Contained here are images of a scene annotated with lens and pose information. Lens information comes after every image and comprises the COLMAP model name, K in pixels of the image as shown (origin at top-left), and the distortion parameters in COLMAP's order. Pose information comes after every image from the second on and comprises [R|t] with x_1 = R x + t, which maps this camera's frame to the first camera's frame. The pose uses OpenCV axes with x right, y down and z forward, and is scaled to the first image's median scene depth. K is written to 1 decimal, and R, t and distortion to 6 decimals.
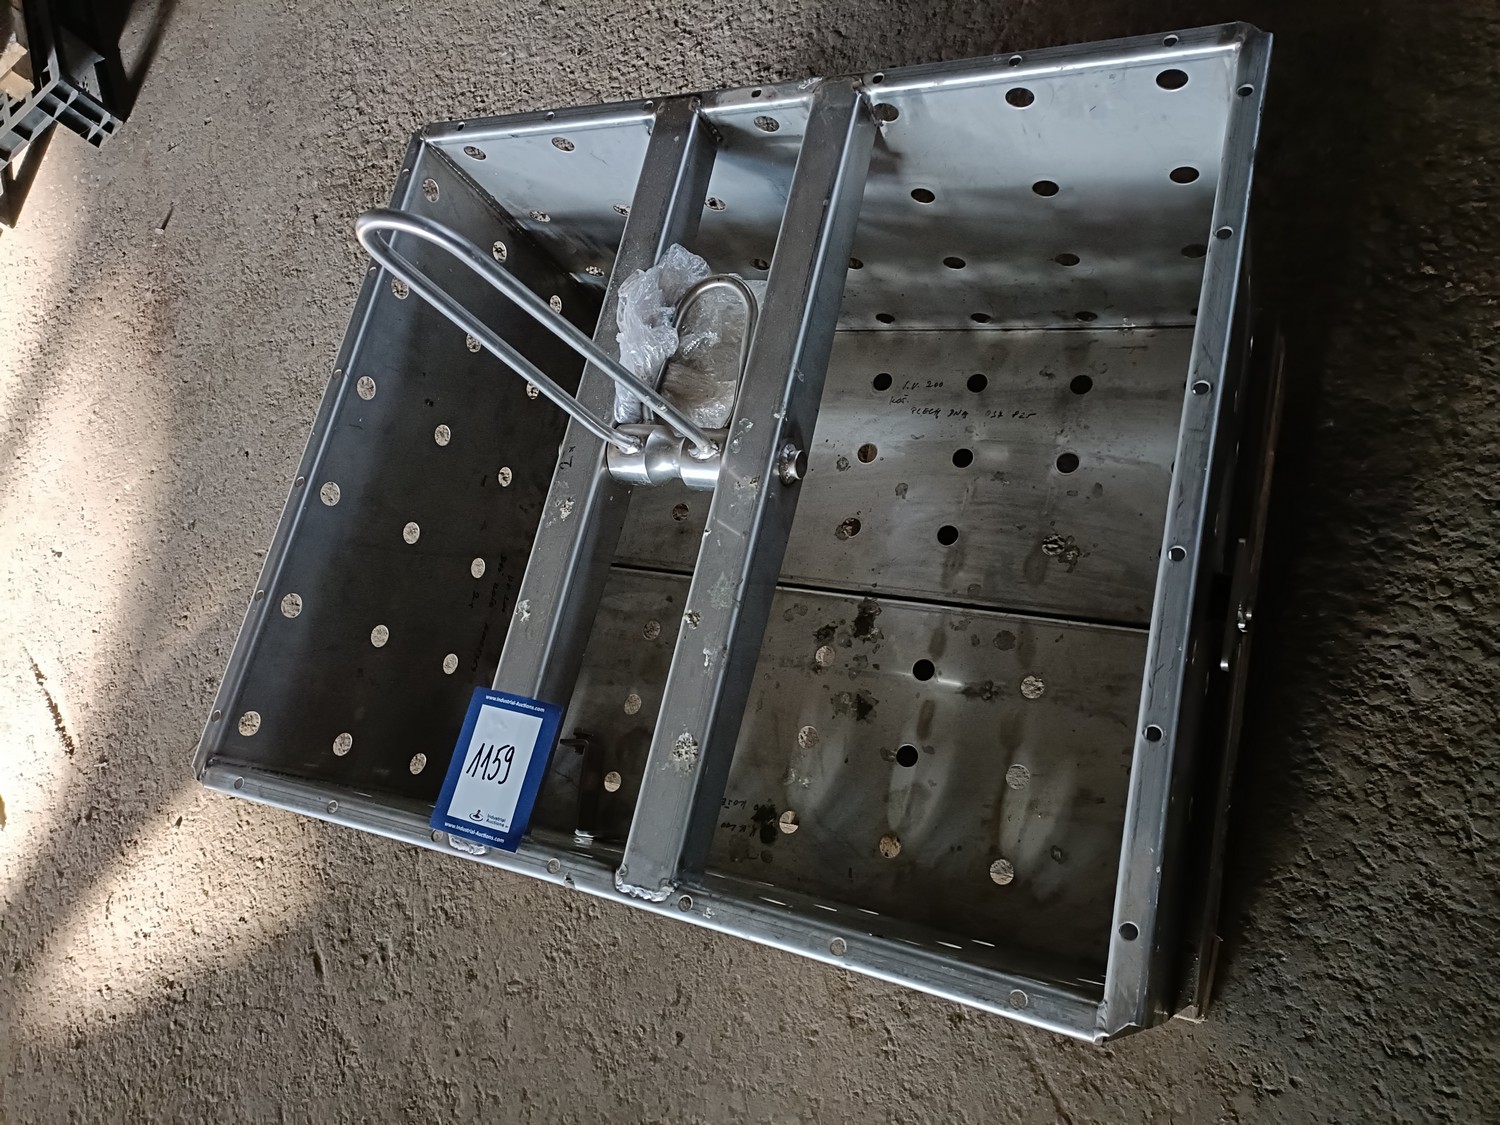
lens RADIAL K [[1093.7, 0, 759.3], [0, 1093.7, 563.8], [0, 0, 1]] dist [0.048505, -0.039269]
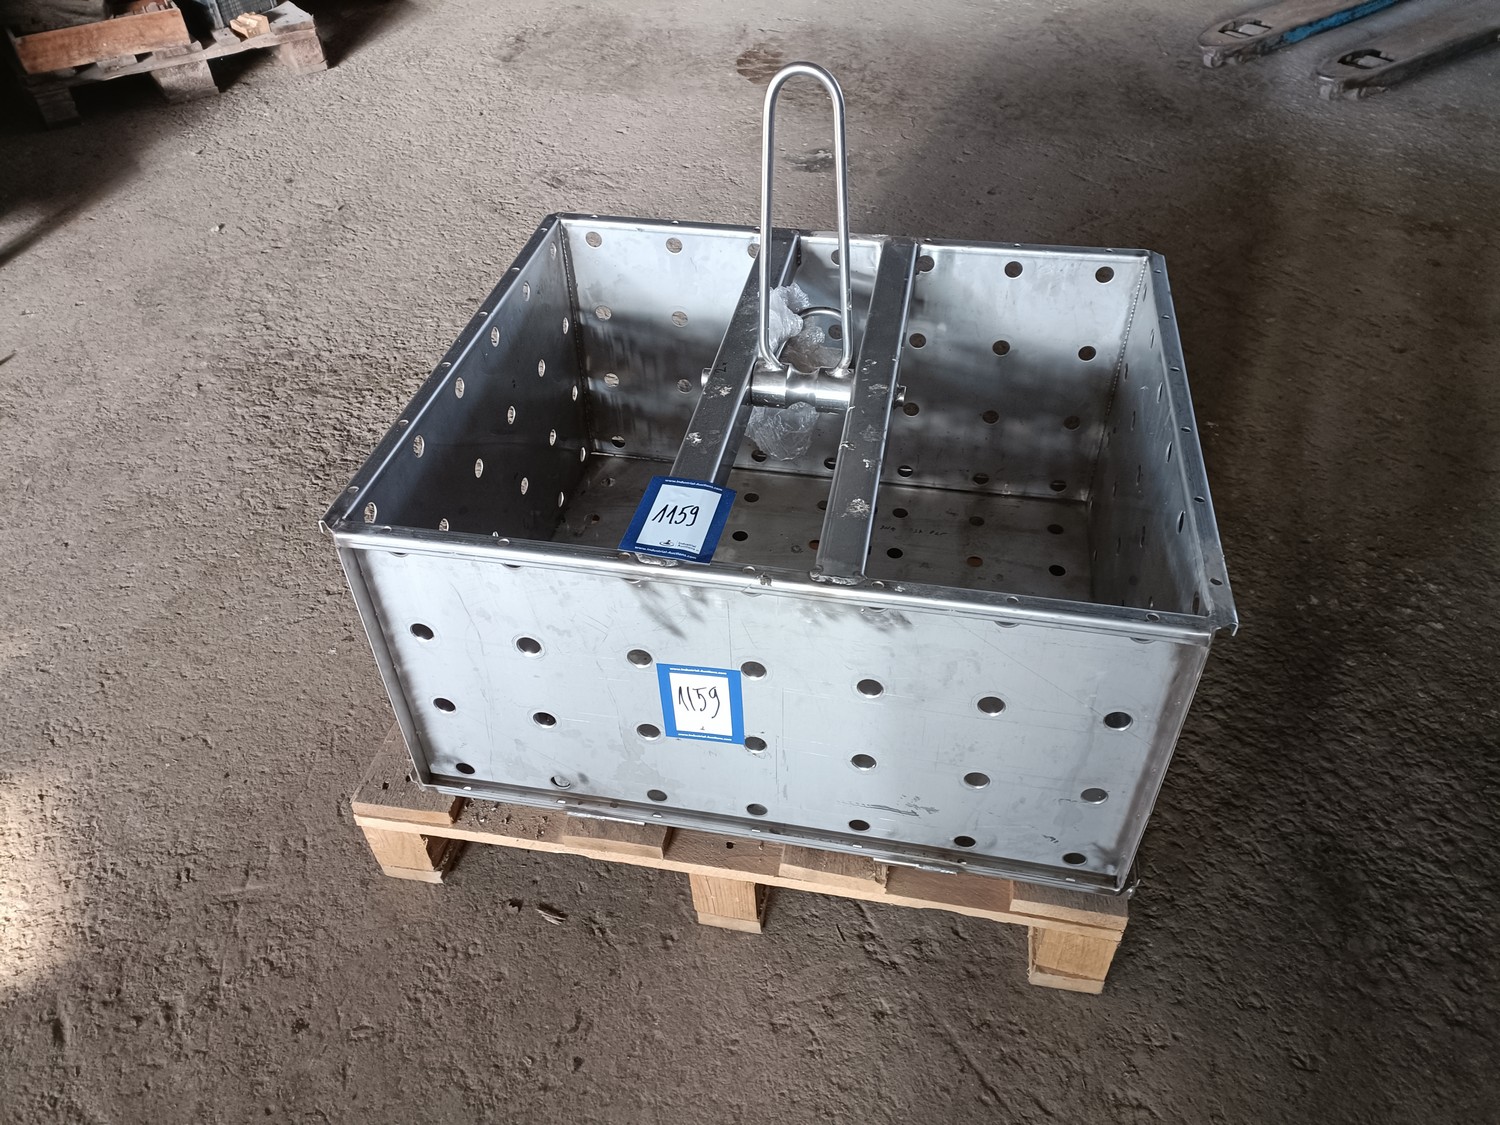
lens RADIAL K [[1093.7, 0, 765.6], [0, 1093.7, 556.1], [0, 0, 1]] dist [0.048505, -0.039269]
pose [[0.914593, 0.256798, 0.312369, -0.374096], [-0.074729, 0.866502, -0.493549, 0.581133], [-0.397410, 0.428053, 0.811687, 0.005268]]
